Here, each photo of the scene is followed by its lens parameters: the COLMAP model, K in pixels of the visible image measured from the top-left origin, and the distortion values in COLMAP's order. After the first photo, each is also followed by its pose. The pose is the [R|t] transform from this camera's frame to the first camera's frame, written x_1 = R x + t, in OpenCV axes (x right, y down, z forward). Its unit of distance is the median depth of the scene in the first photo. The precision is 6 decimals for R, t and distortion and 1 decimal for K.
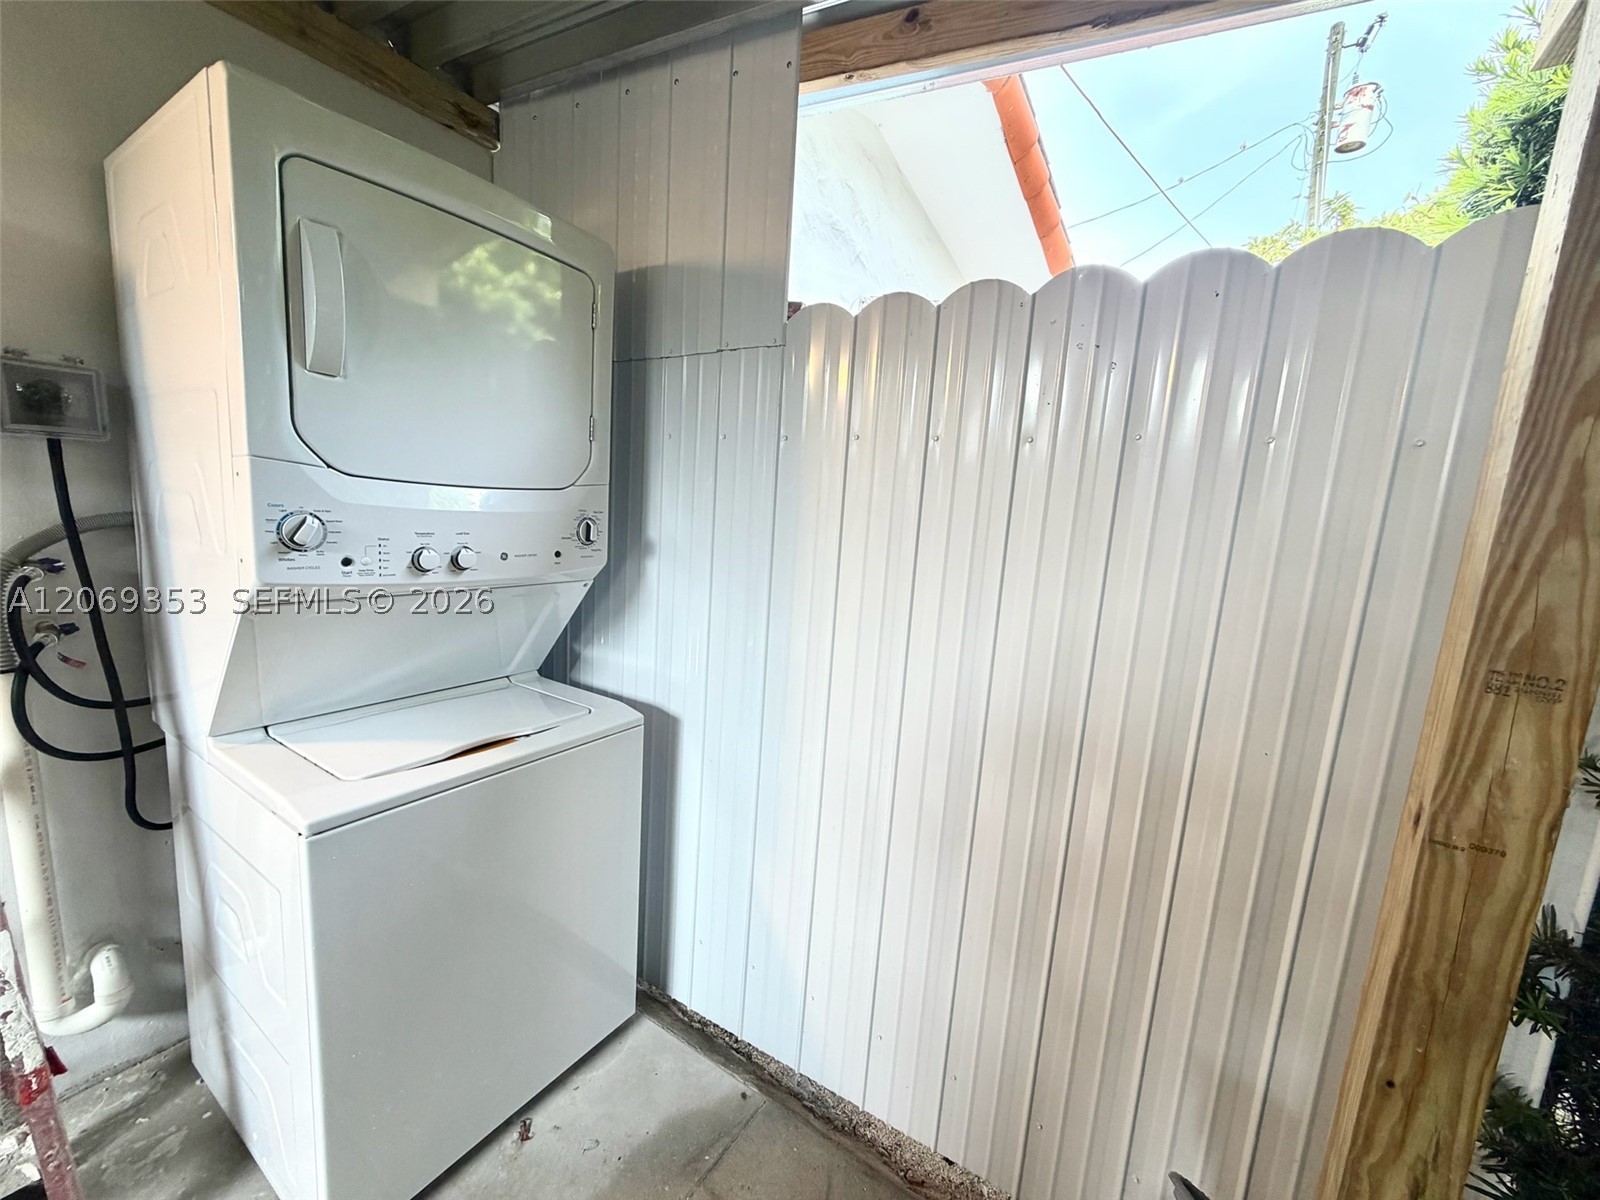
lens RADIAL K [[640.0, 0, 798.3], [0, 640.0, 599.0], [0, 0, 1]] dist [-0.000213, 0.000366]
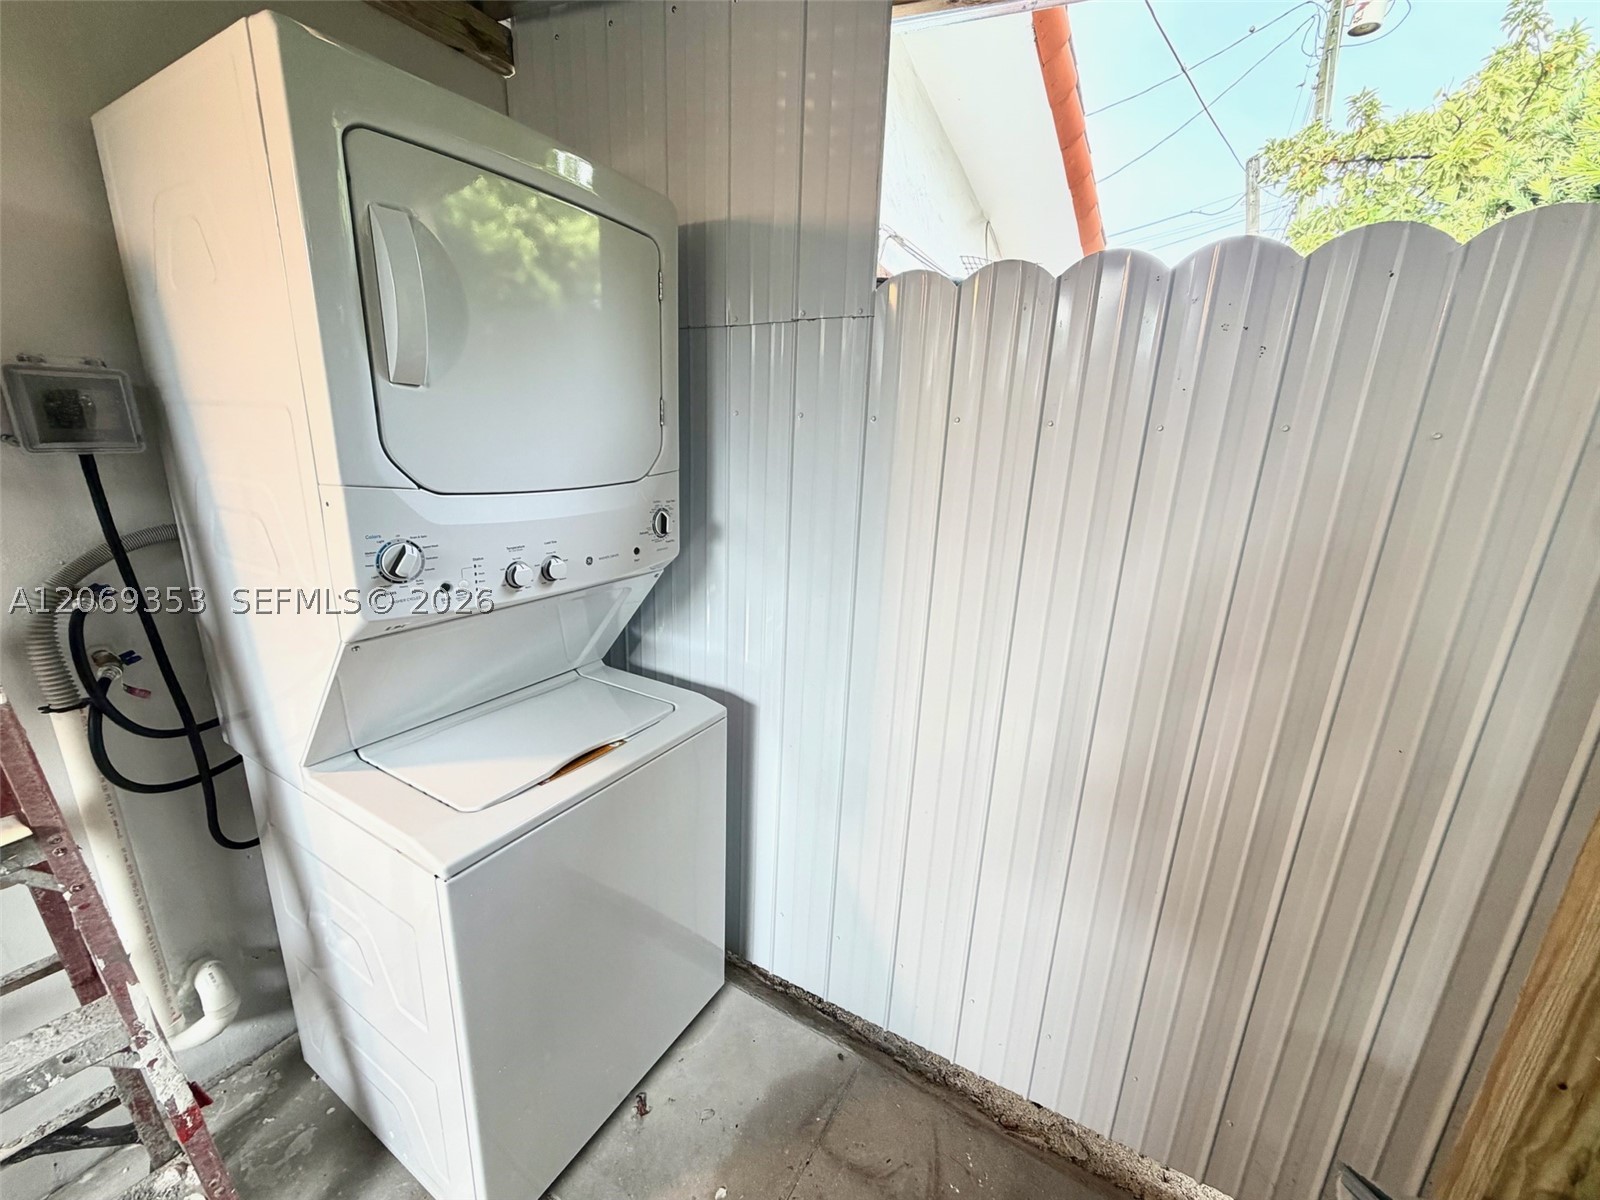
lens RADIAL K [[640.0, 0, 798.3], [0, 640.0, 599.0], [0, 0, 1]] dist [-0.000213, 0.000366]
pose [[0.998888, -0.035265, 0.031298, -0.172364], [0.031455, 0.992885, 0.114847, -0.102394], [-0.035125, -0.113735, 0.992890, 0.044749]]
